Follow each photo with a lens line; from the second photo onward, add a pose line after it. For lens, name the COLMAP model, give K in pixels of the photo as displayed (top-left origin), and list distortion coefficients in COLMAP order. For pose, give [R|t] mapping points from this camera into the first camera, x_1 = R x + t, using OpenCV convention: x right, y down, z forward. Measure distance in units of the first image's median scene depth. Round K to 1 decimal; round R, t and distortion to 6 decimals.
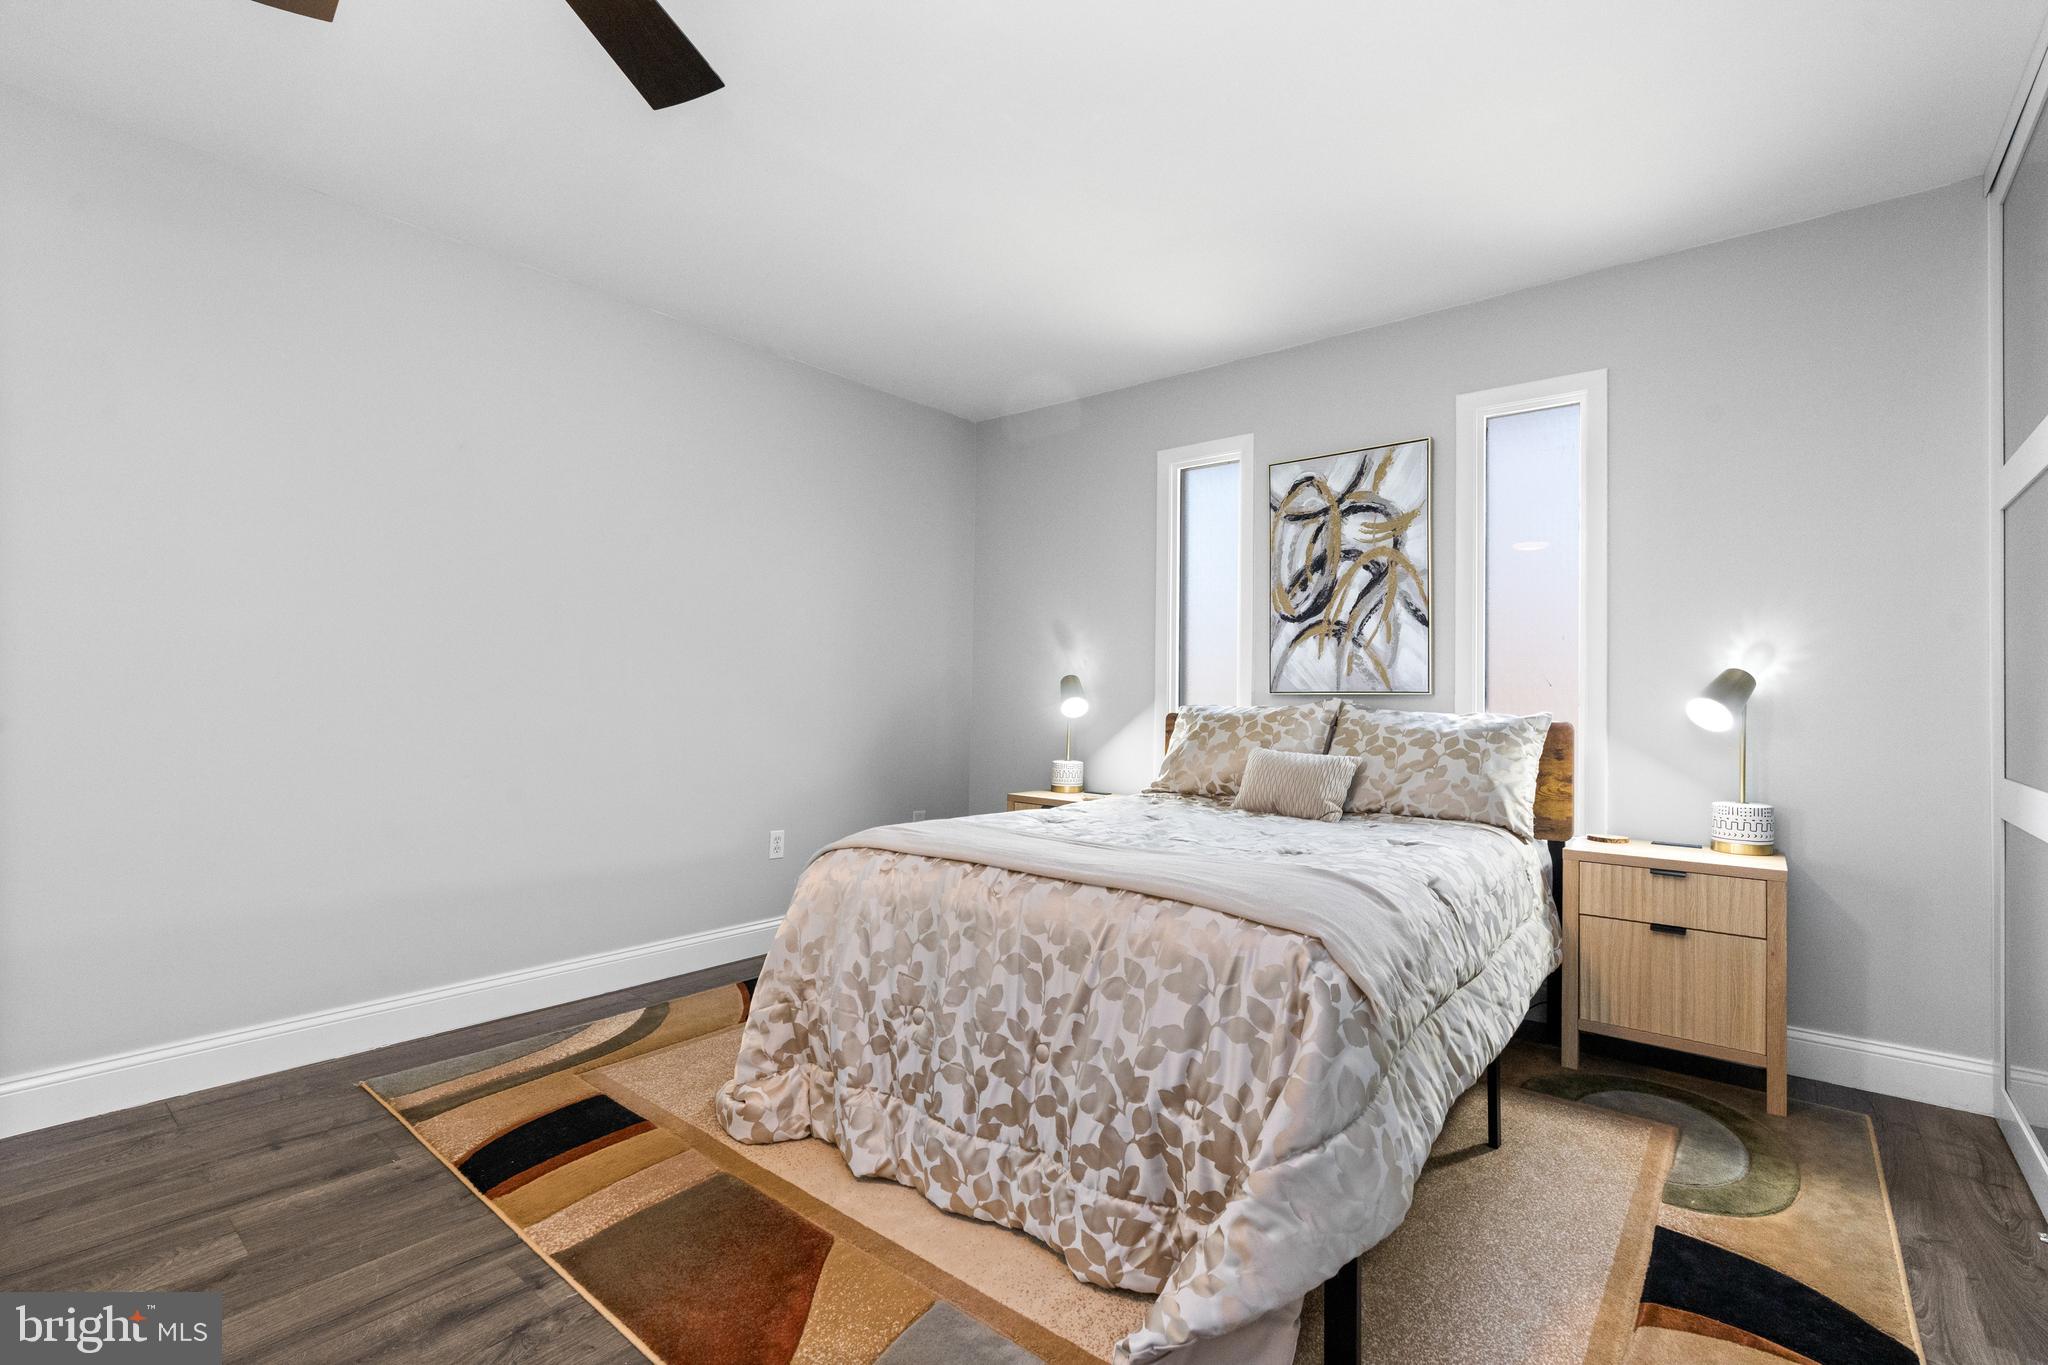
lens RADIAL K [[913.9, 0, 1024.0], [0, 913.9, 682.5], [0, 0, 1]] dist [-0.010013, 0.004345]
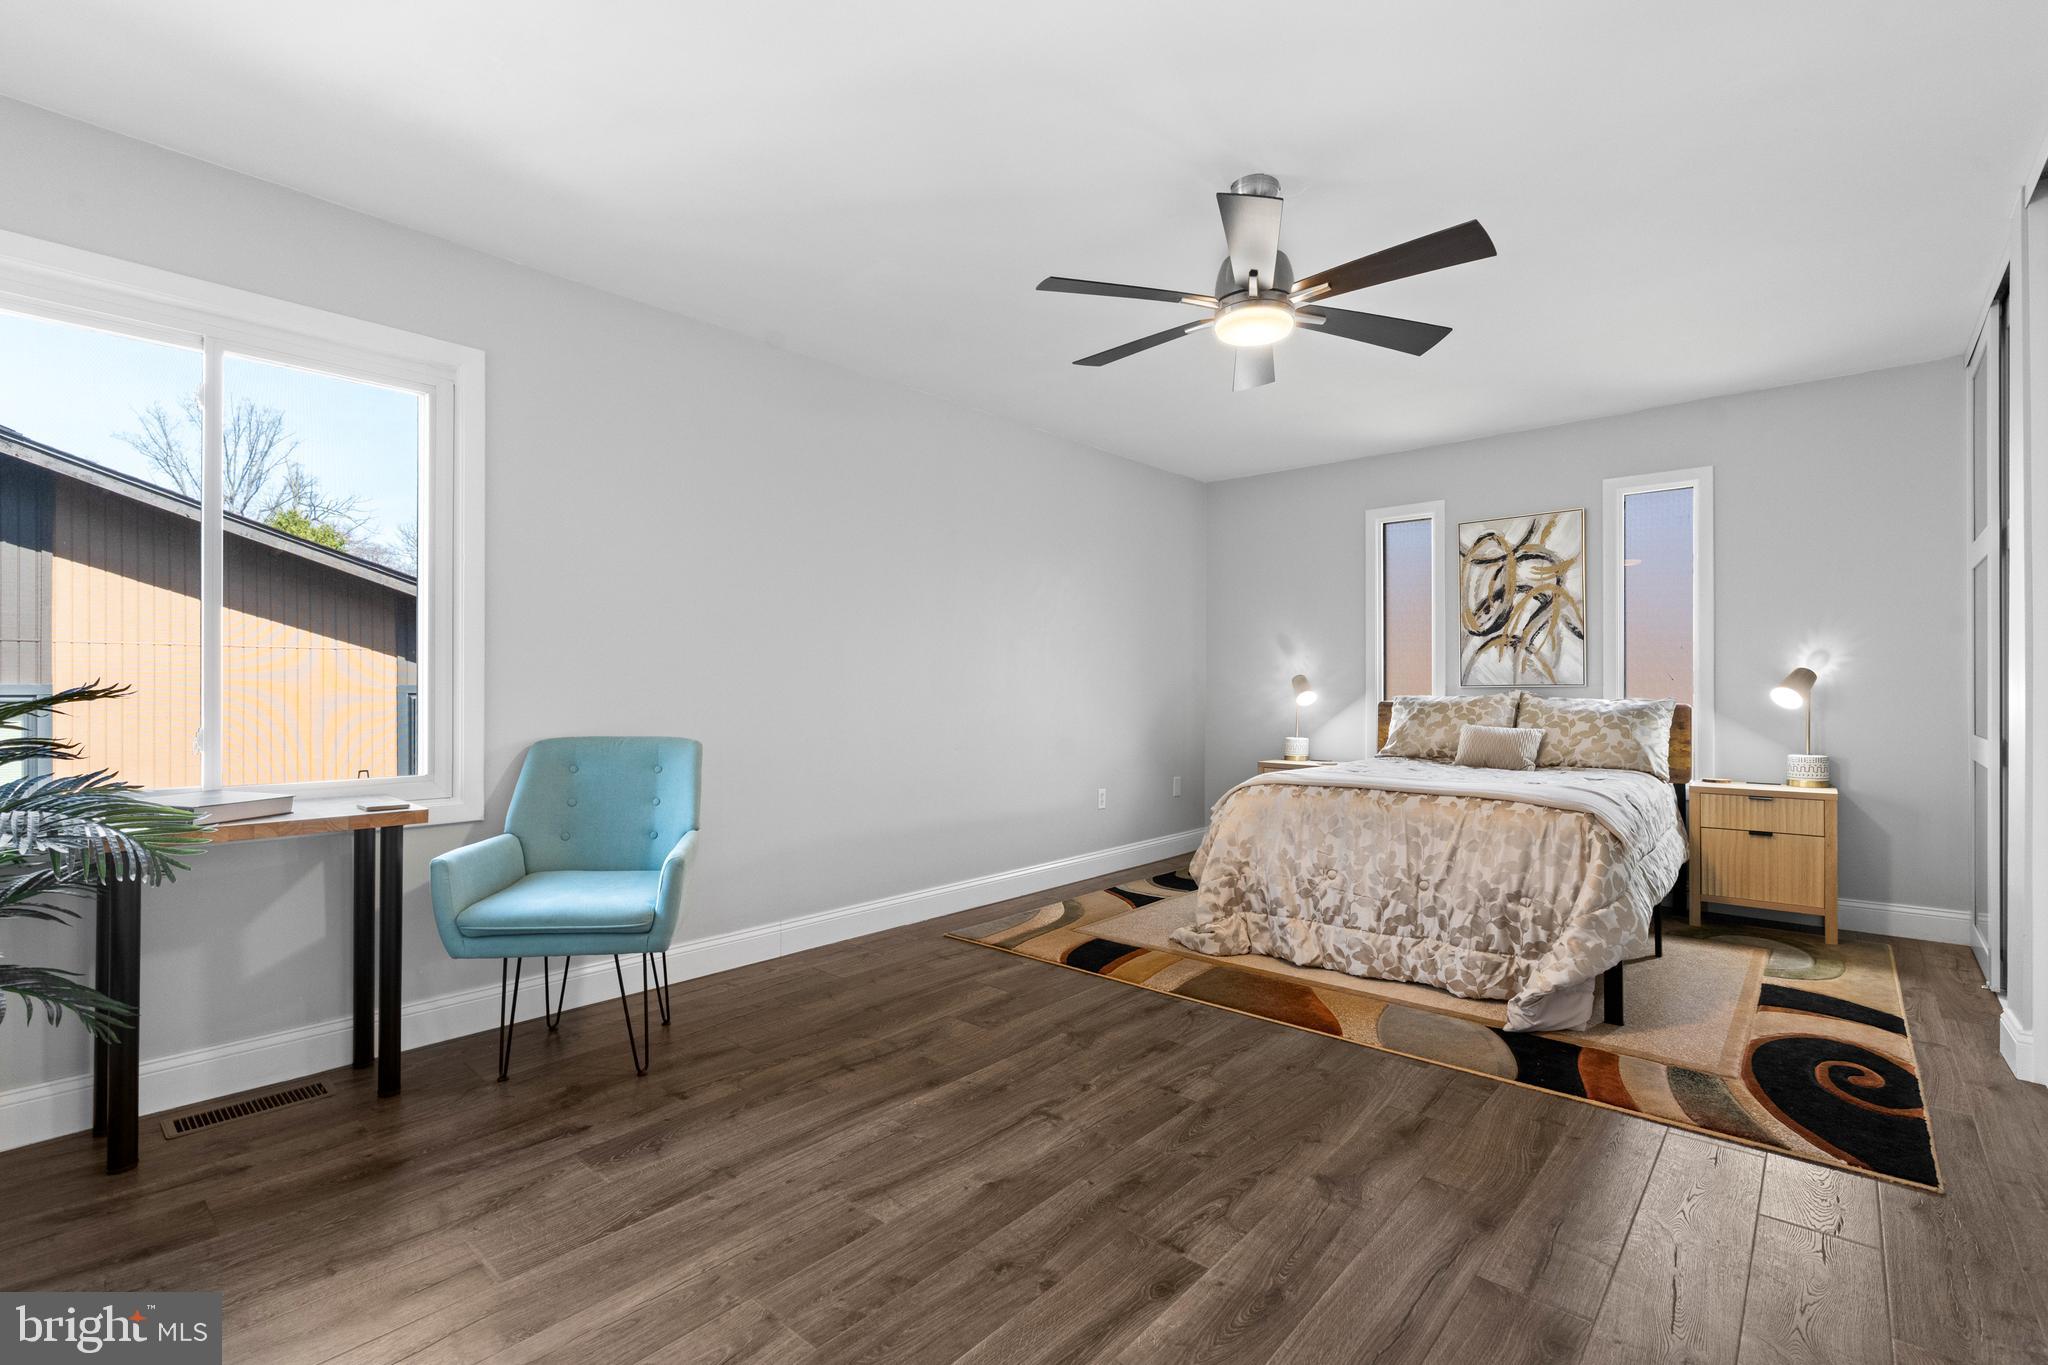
lens RADIAL K [[924.4, 0, 1028.9], [0, 924.4, 686.5], [0, 0, 1]] dist [0.000028, 0.000734]
pose [[0.999595, -0.013810, -0.024885, -0.518437], [0.014162, 0.999801, 0.014025, -0.025291], [0.024686, -0.014371, 0.999592, -0.632974]]
